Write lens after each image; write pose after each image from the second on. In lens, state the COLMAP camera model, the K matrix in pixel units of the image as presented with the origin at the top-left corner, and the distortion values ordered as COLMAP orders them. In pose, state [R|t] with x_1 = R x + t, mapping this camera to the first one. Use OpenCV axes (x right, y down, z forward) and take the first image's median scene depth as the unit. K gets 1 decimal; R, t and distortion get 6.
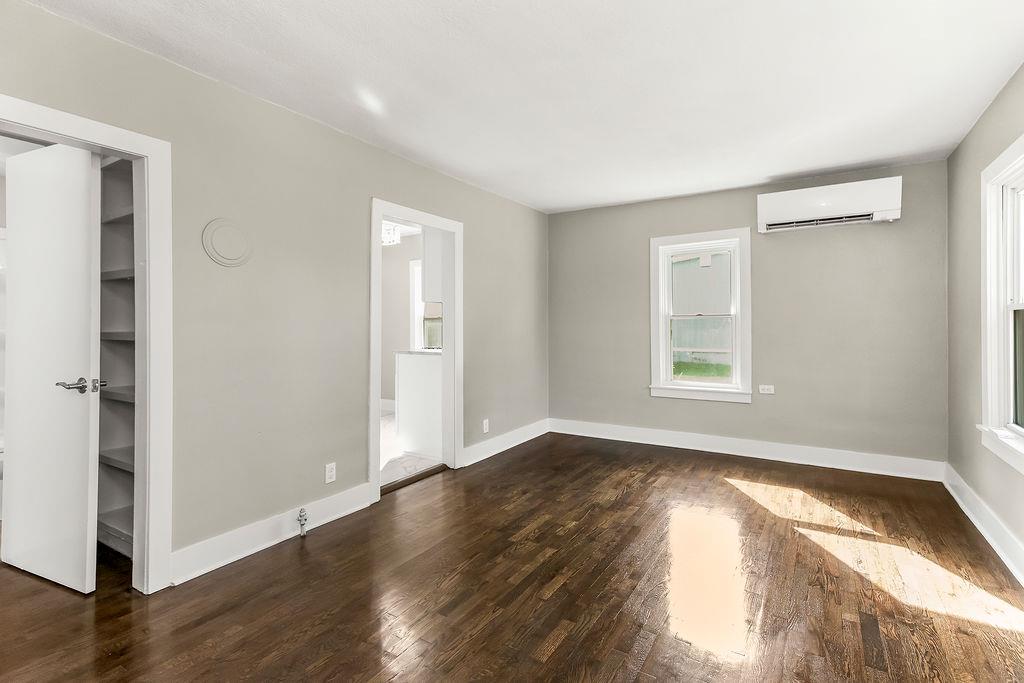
lens RADIAL K [[471.7, 0, 511.8], [0, 471.7, 323.3], [0, 0, 1]] dist [0.000443, -0.000013]
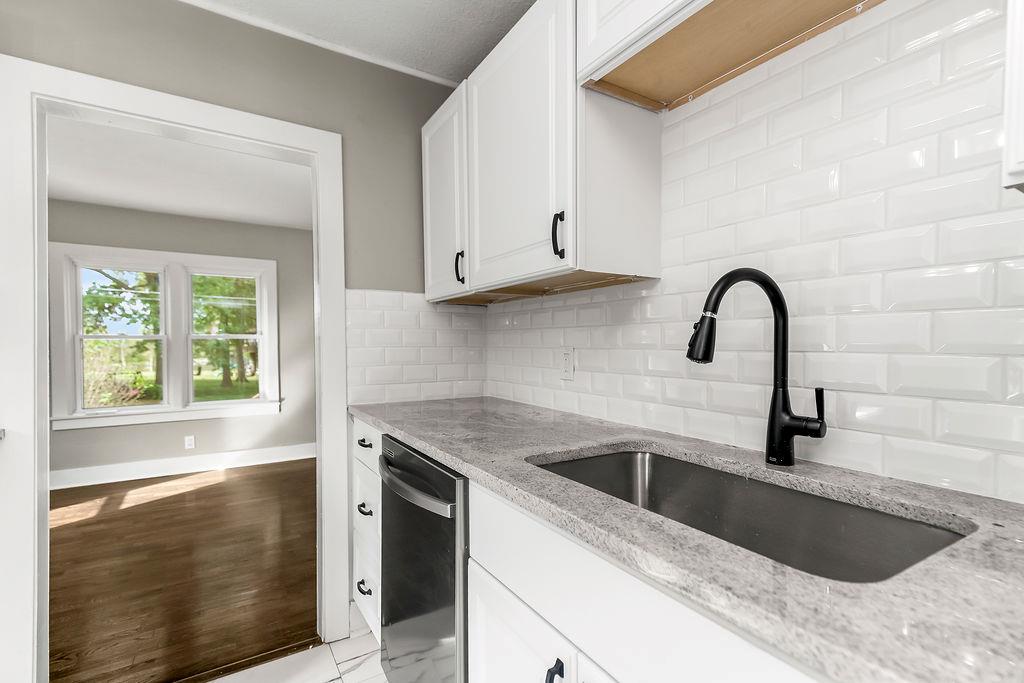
lens RADIAL K [[467.3, 0, 525.9], [0, 467.3, 356.8], [0, 0, 1]] dist [0.001612, -0.000005]
pose [[-0.916951, 0.000131, 0.398999, -0.865679], [0.006799, 0.999860, 0.015297, 0.012703], [-0.398941, 0.016739, -0.916824, 1.642107]]
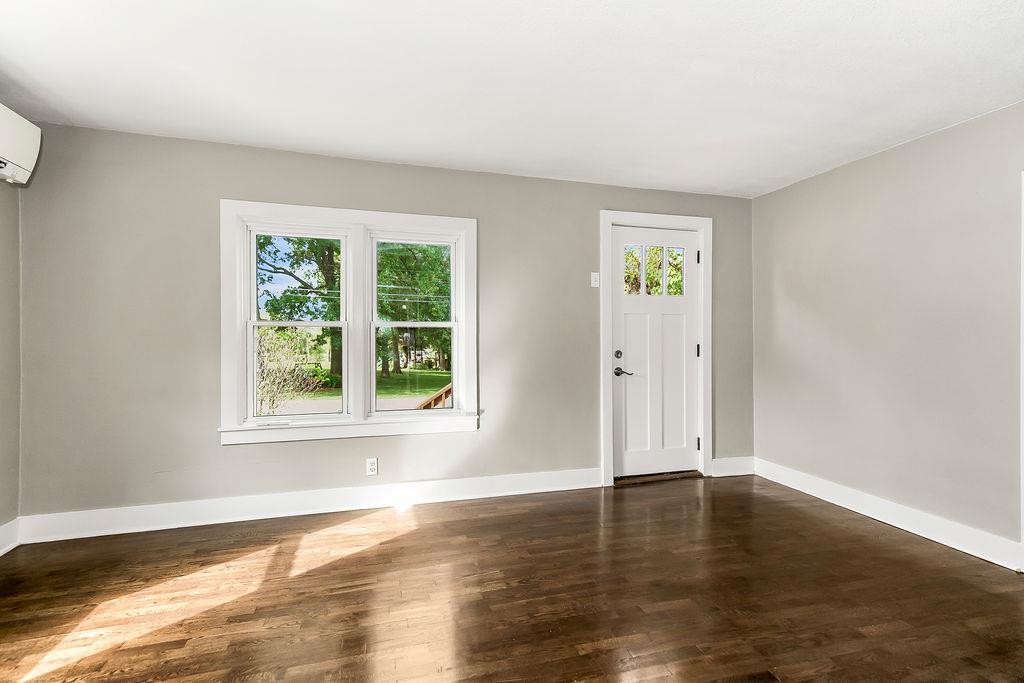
lens RADIAL K [[467.0, 0, 502.7], [0, 467.0, 341.9], [0, 0, 1]] dist [0.000365, -0.000029]
pose [[-0.747187, 0.005166, 0.664594, -0.234094], [0.000947, 0.999977, -0.006709, 0.014445], [-0.664613, -0.004384, -0.747175, 1.315178]]
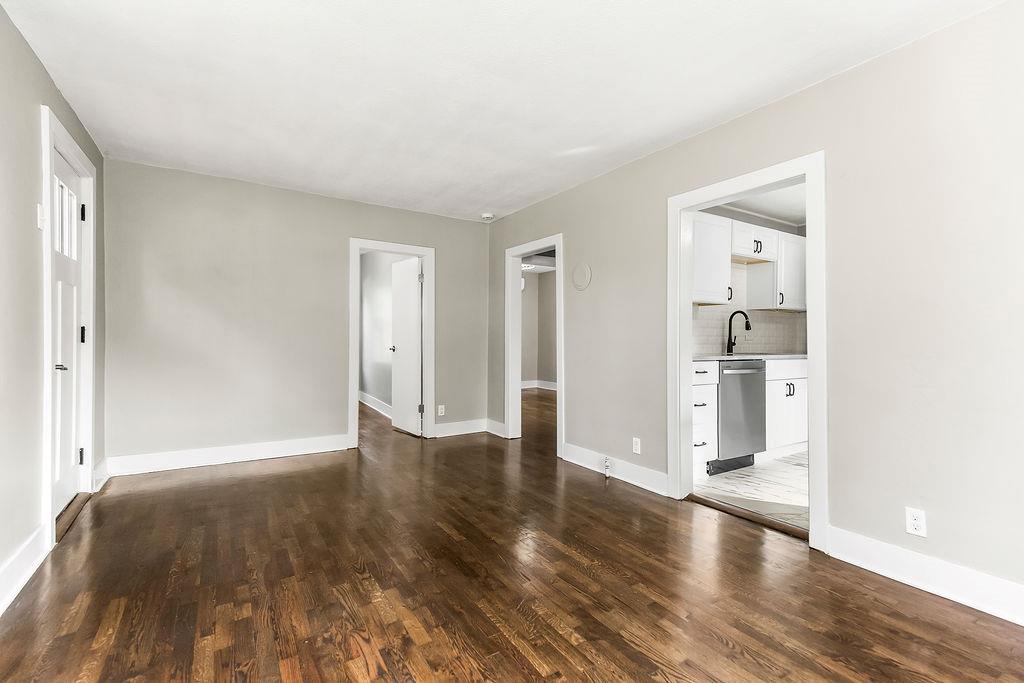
lens RADIAL K [[467.3, 0, 525.9], [0, 467.3, 356.8], [0, 0, 1]] dist [0.001612, -0.000005]
pose [[-0.400096, 0.046452, -0.915295, 0.827237], [0.003552, 0.998786, 0.049136, 0.031687], [0.916466, 0.016408, -0.399776, 1.242261]]
